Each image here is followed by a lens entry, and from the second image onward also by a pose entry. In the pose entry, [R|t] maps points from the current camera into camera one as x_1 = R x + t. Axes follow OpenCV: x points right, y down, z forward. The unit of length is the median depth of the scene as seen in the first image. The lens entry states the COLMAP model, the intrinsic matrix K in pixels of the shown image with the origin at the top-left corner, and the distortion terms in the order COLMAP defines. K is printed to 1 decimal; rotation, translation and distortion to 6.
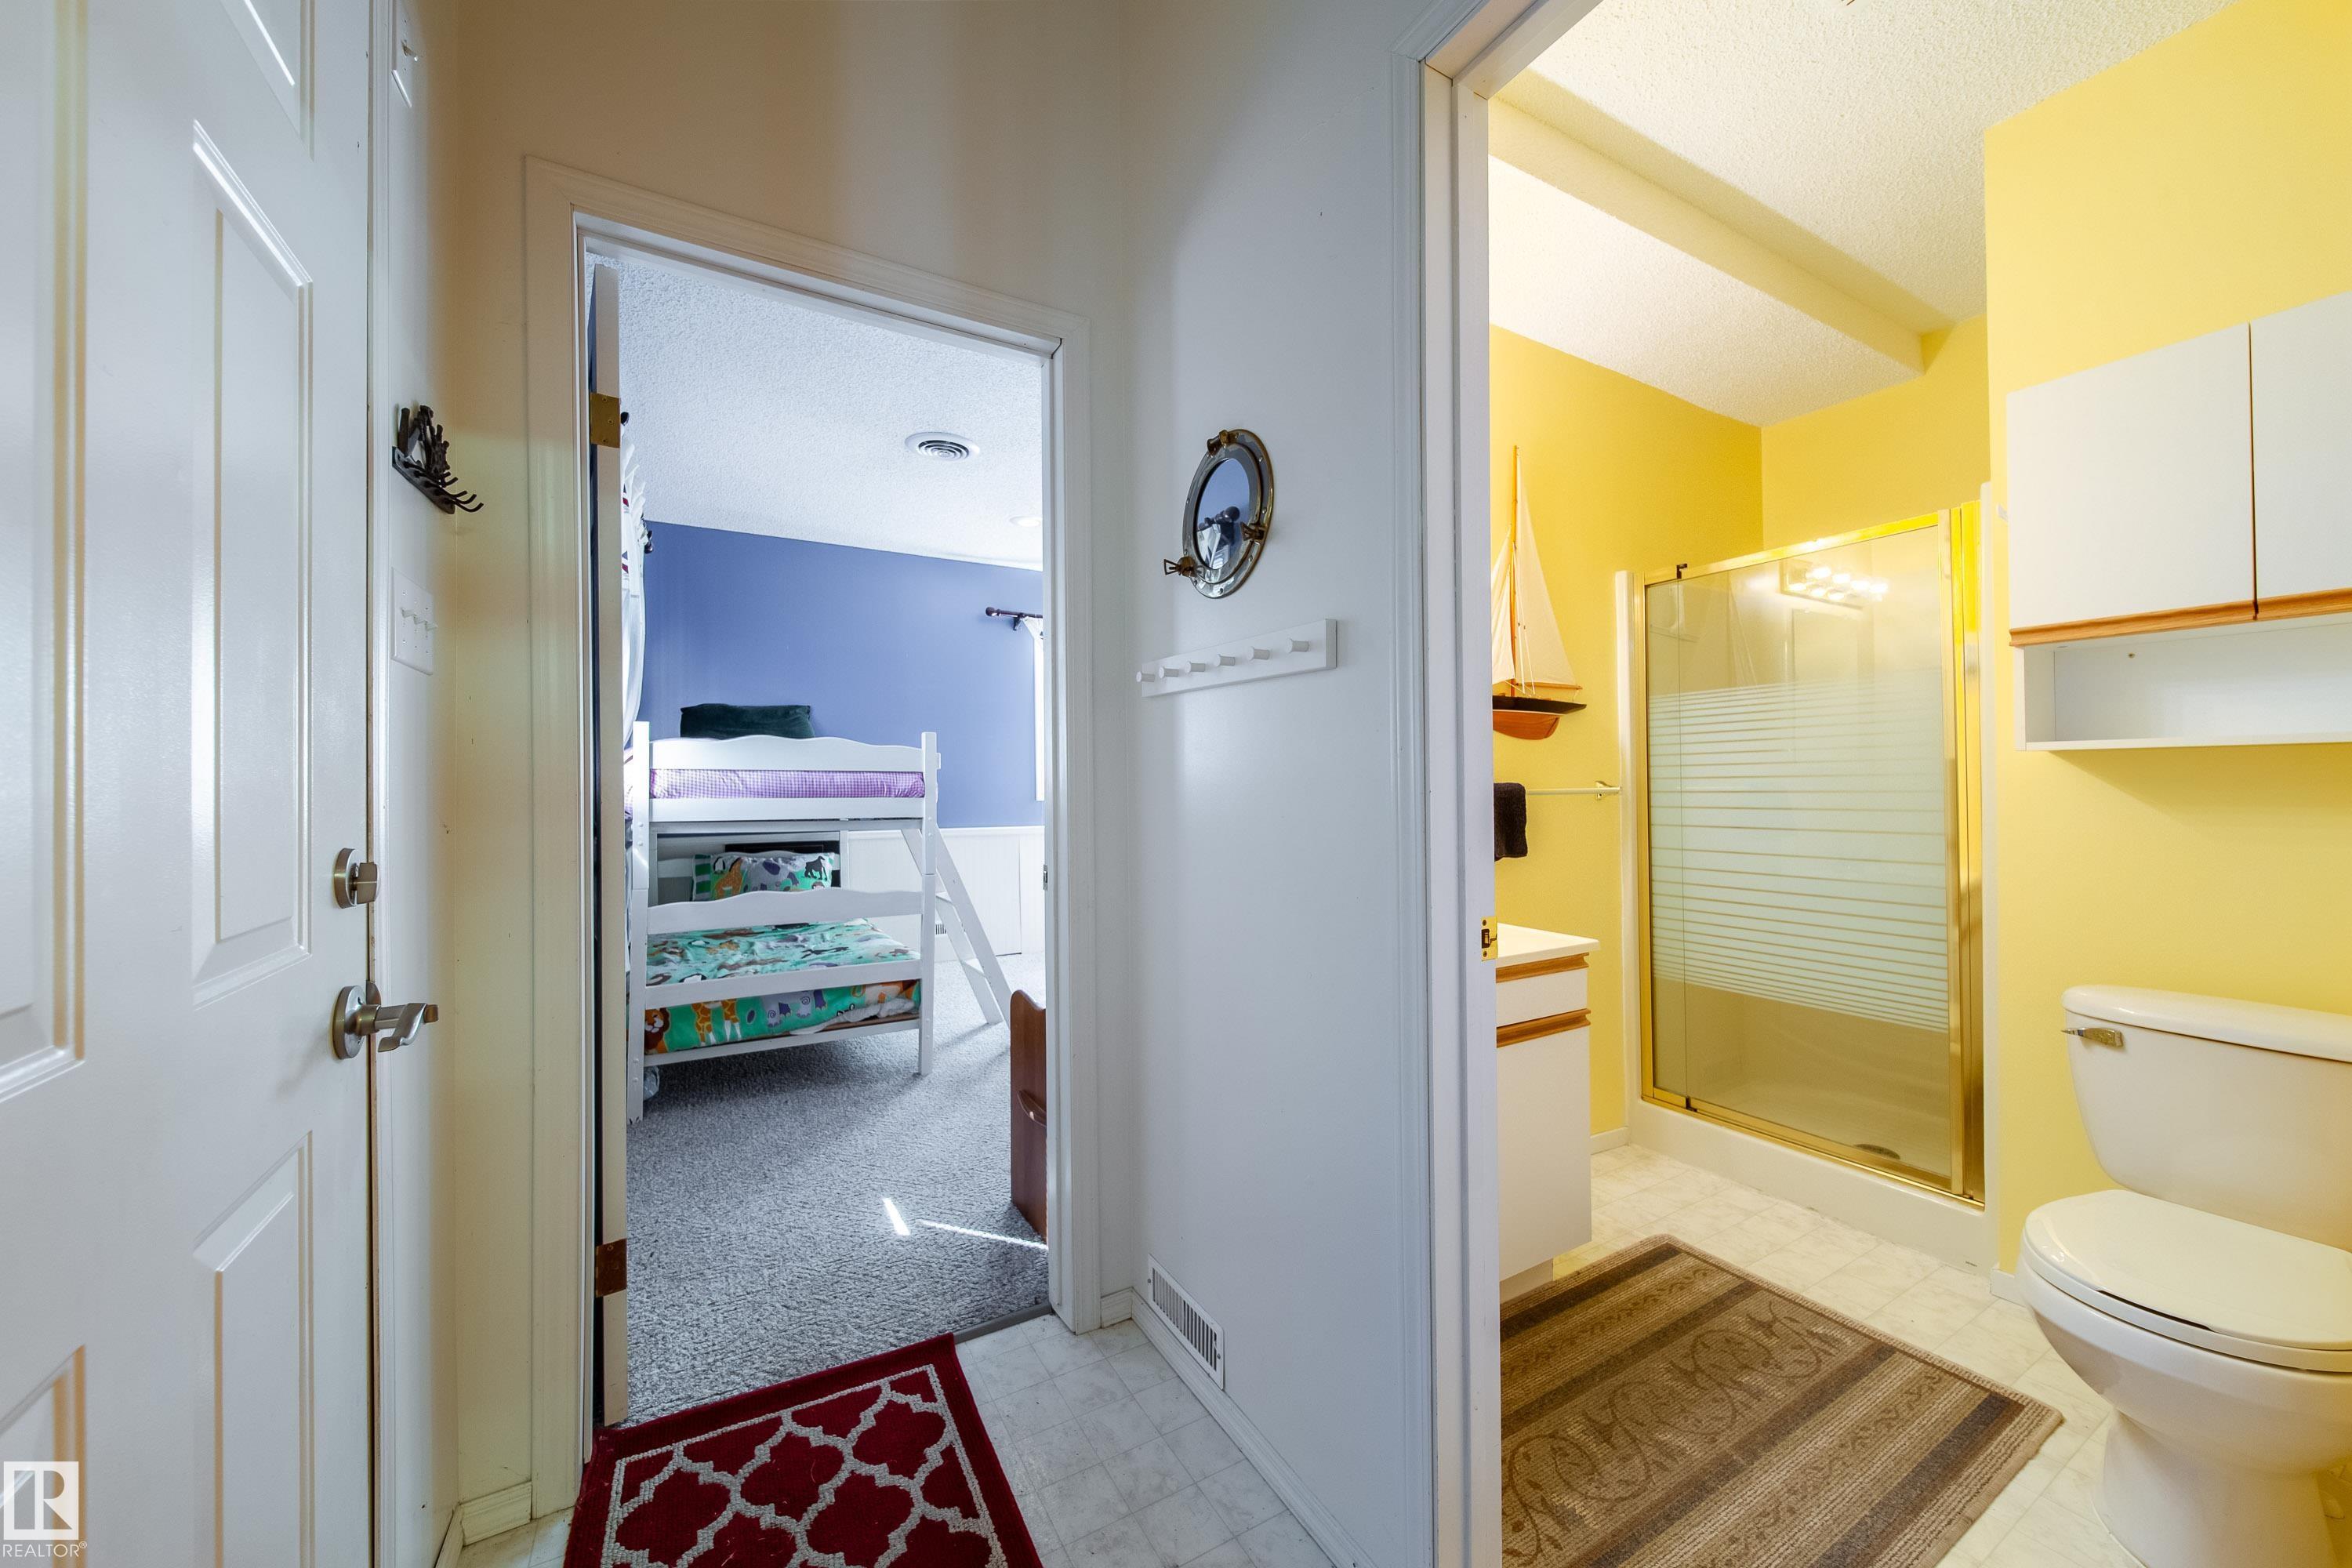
lens RADIAL K [[840.4, 0, 1182.6], [0, 840.4, 779.7], [0, 0, 1]] dist [0.007434, -0.000869]
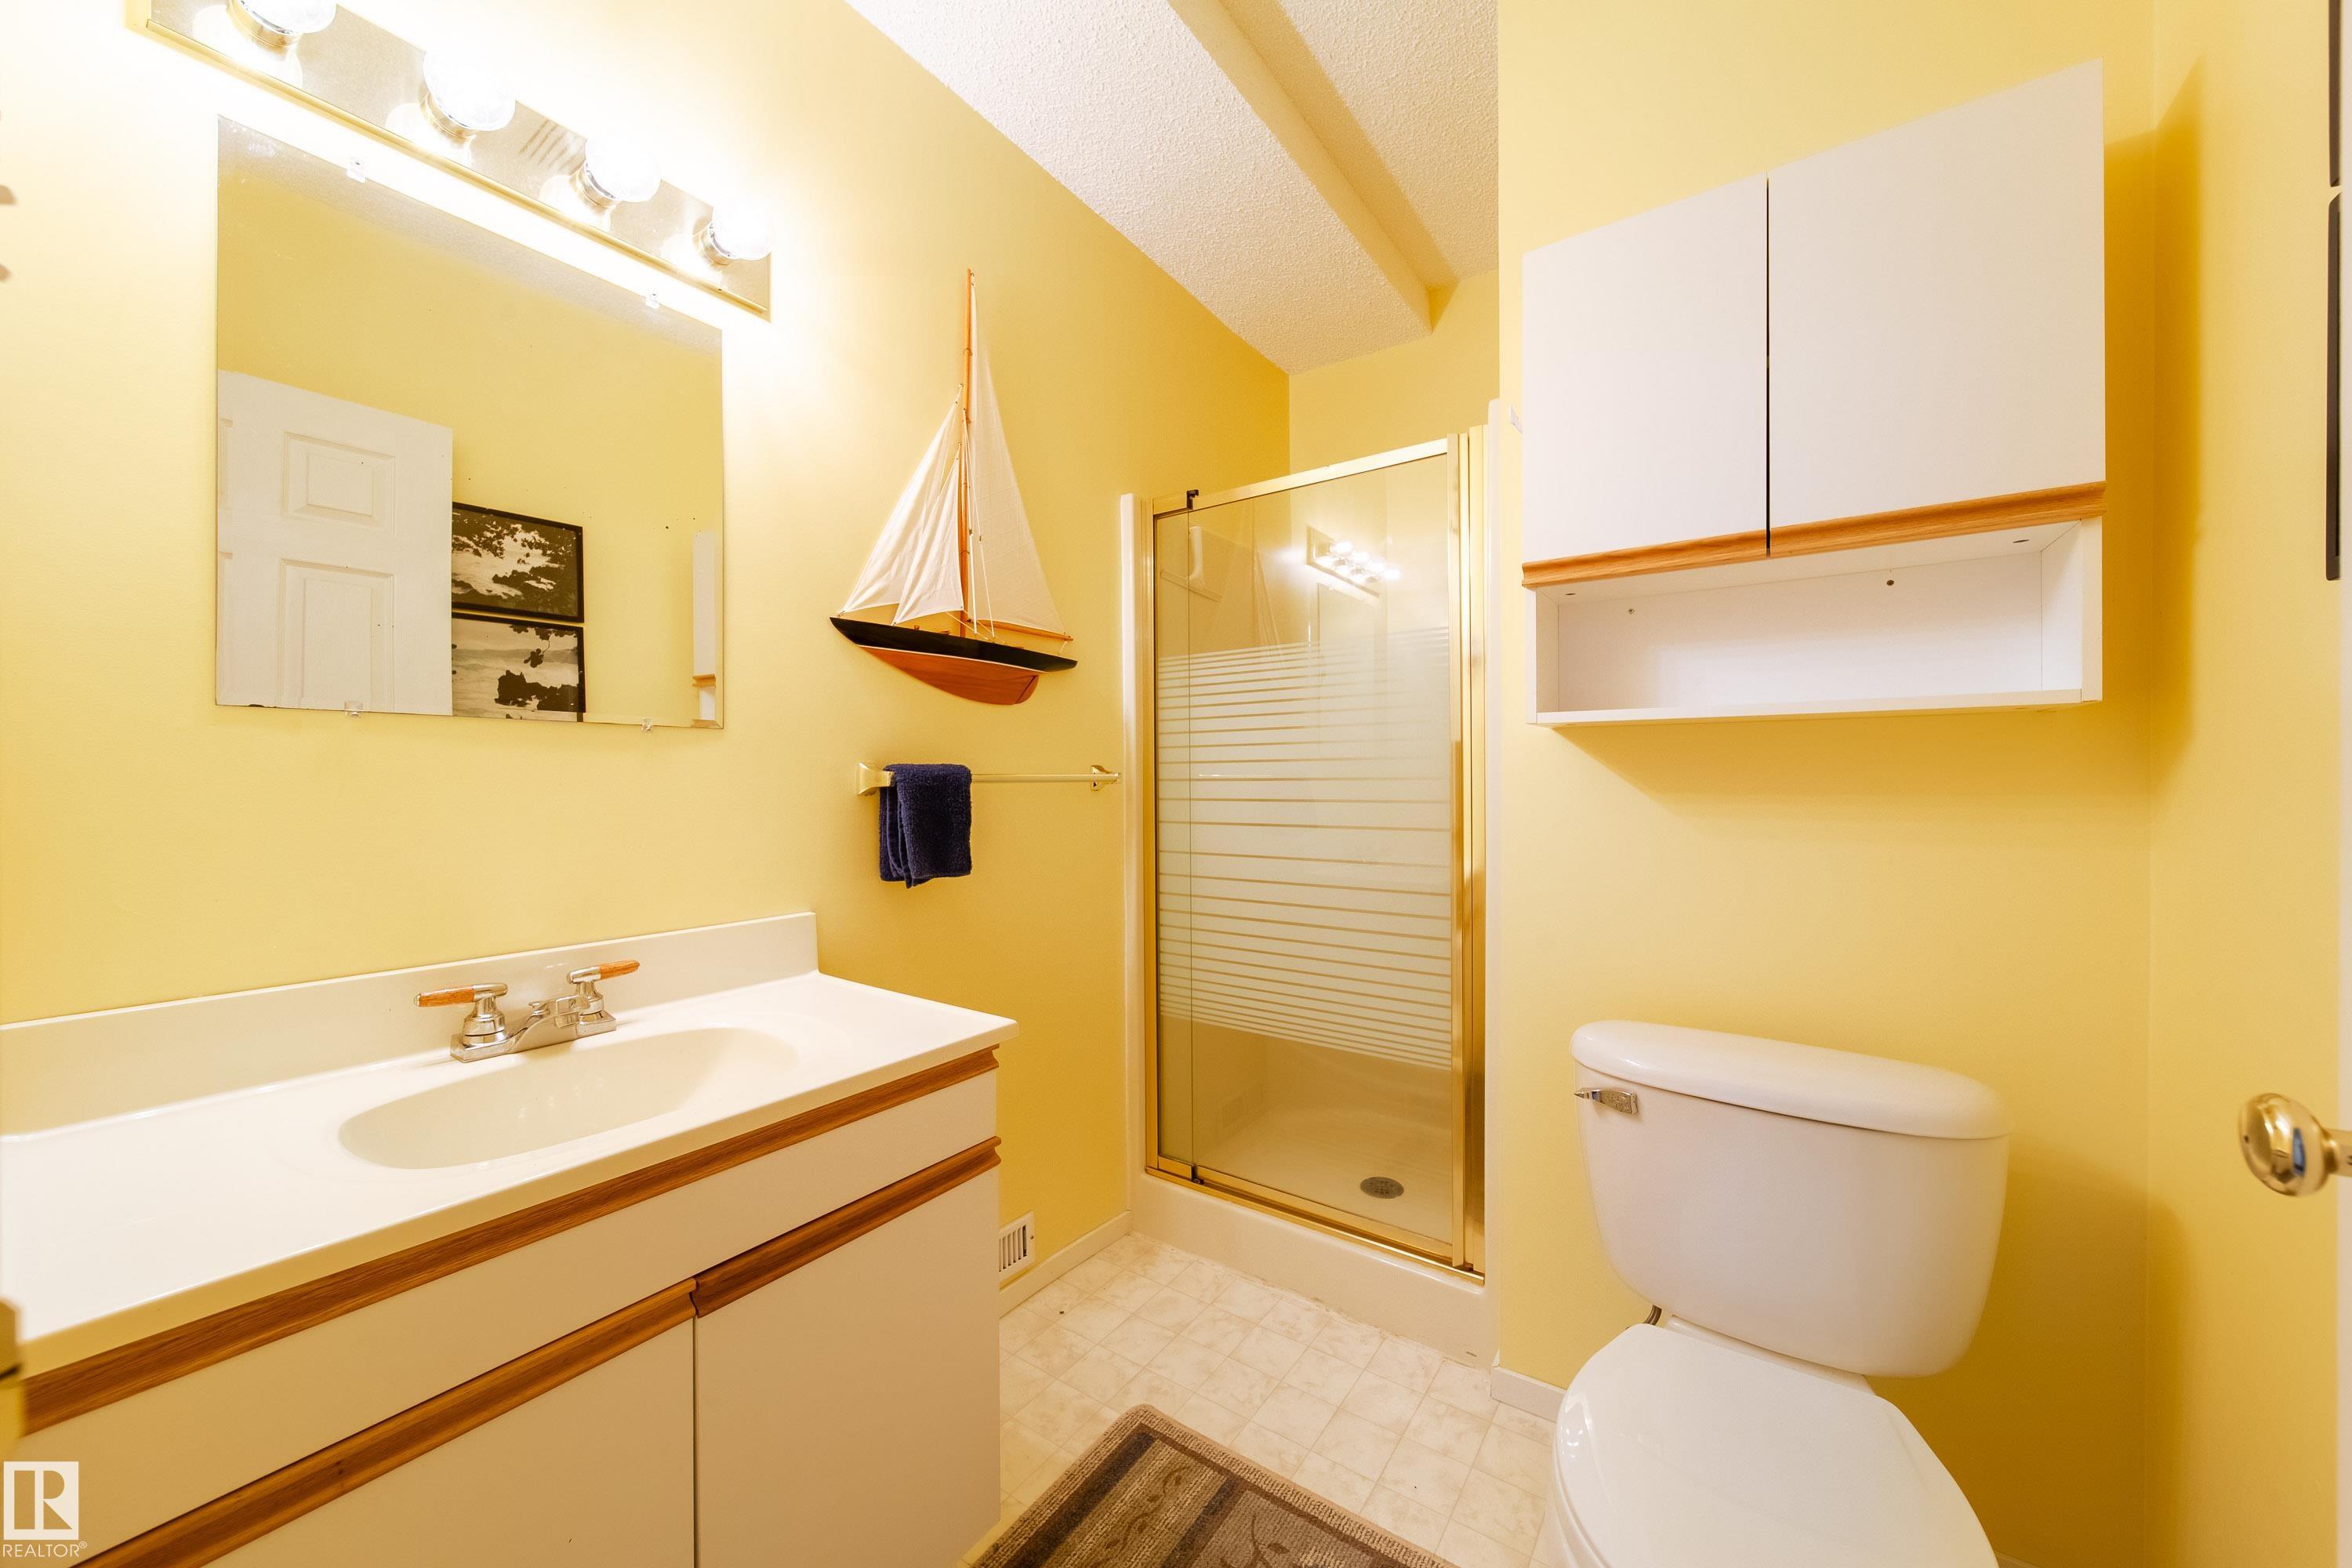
lens RADIAL K [[840.4, 0, 1173.5], [0, 840.4, 782.3], [0, 0, 1]] dist [0.007434, -0.000869]
pose [[0.907758, 0.000300, 0.419495, 0.262145], [-0.005254, 0.999929, 0.010654, 0.009255], [-0.419462, -0.011876, 0.907695, 0.310057]]
